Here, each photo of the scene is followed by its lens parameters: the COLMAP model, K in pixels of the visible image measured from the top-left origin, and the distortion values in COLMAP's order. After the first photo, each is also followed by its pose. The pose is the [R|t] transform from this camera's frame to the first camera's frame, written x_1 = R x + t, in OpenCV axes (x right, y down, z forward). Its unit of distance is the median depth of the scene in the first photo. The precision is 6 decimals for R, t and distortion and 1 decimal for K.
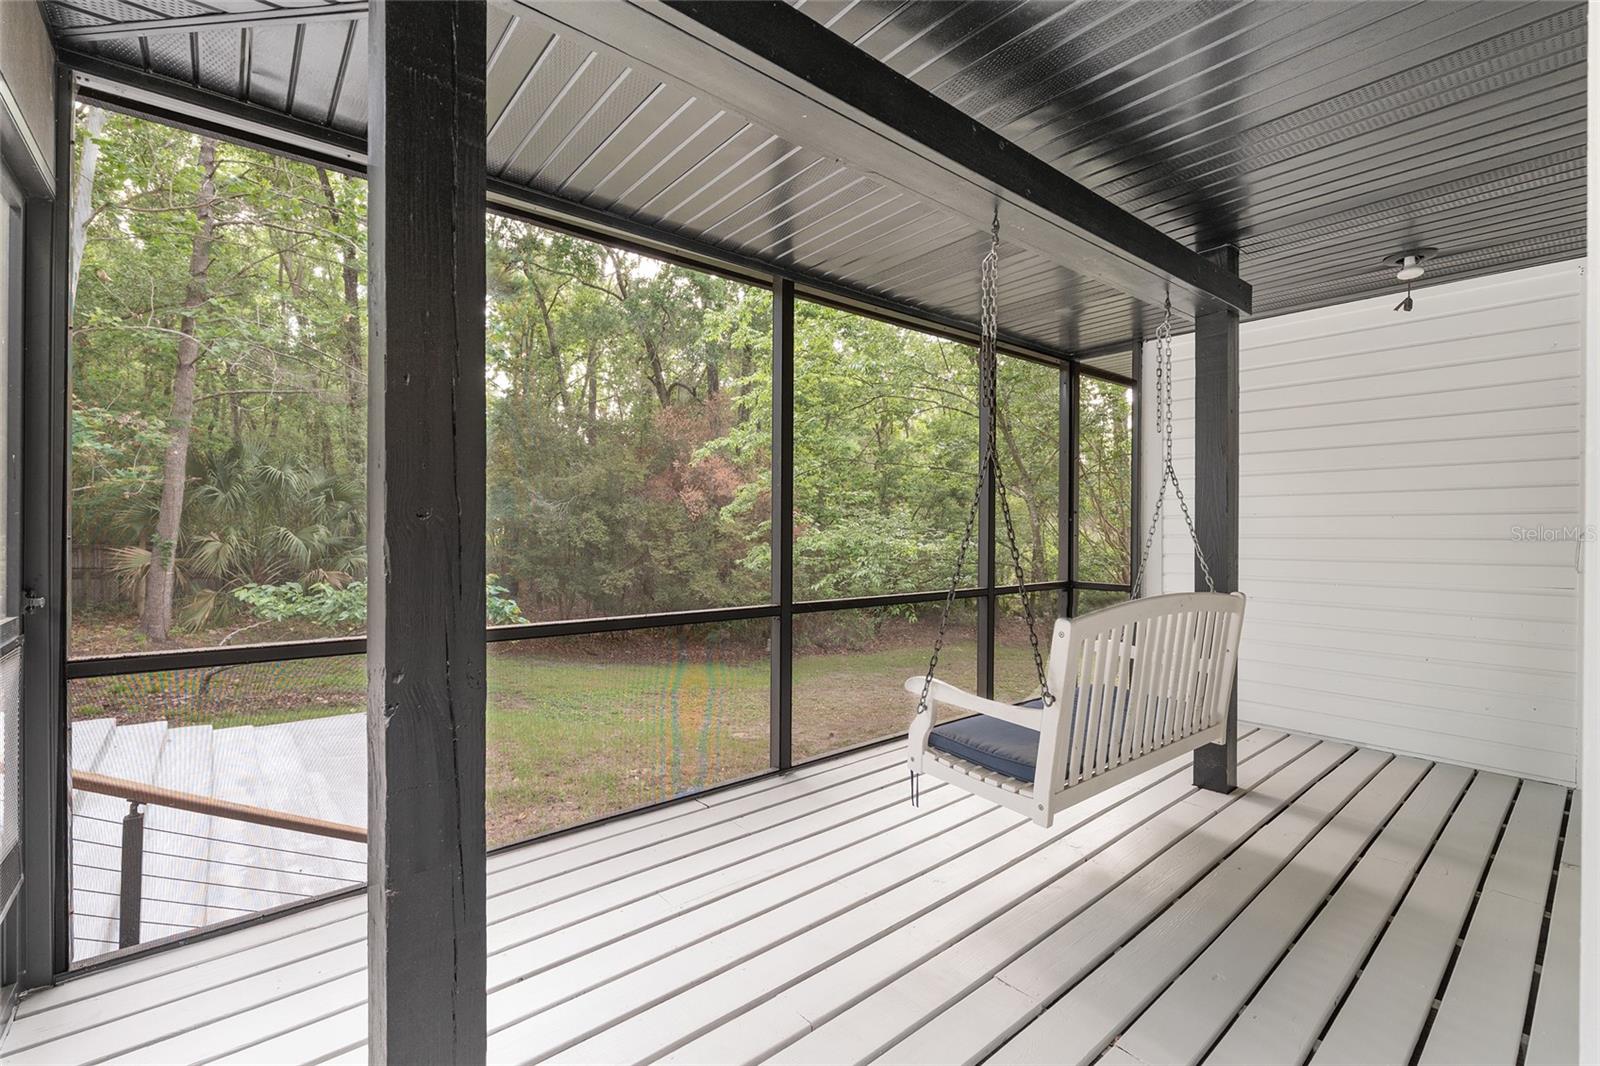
lens RADIAL K [[701.2, 0, 797.0], [0, 701.2, 522.5], [0, 0, 1]] dist [-0.004690, -0.000152]
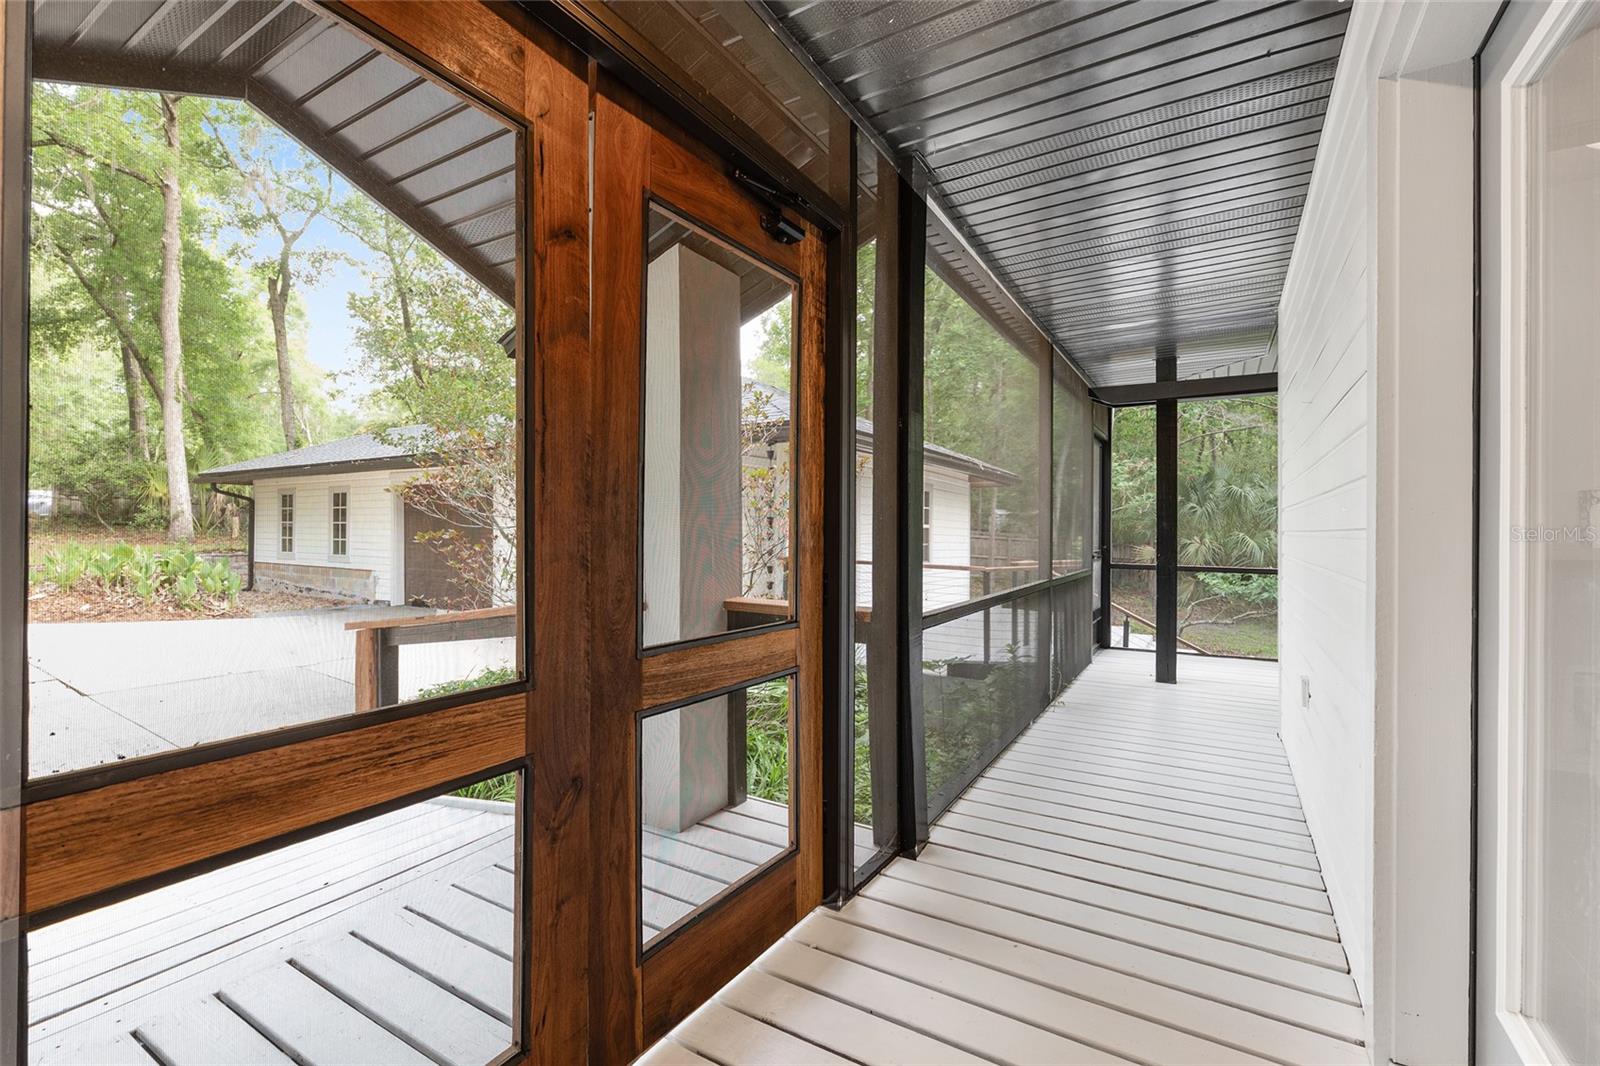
lens RADIAL K [[701.2, 0, 797.0], [0, 701.2, 524.3], [0, 0, 1]] dist [-0.004690, -0.000152]
pose [[0.331828, -0.010464, -0.943282, 0.195255], [0.002532, 0.999945, -0.010202, 0.002255], [0.943336, 0.000997, 0.331837, -0.185057]]
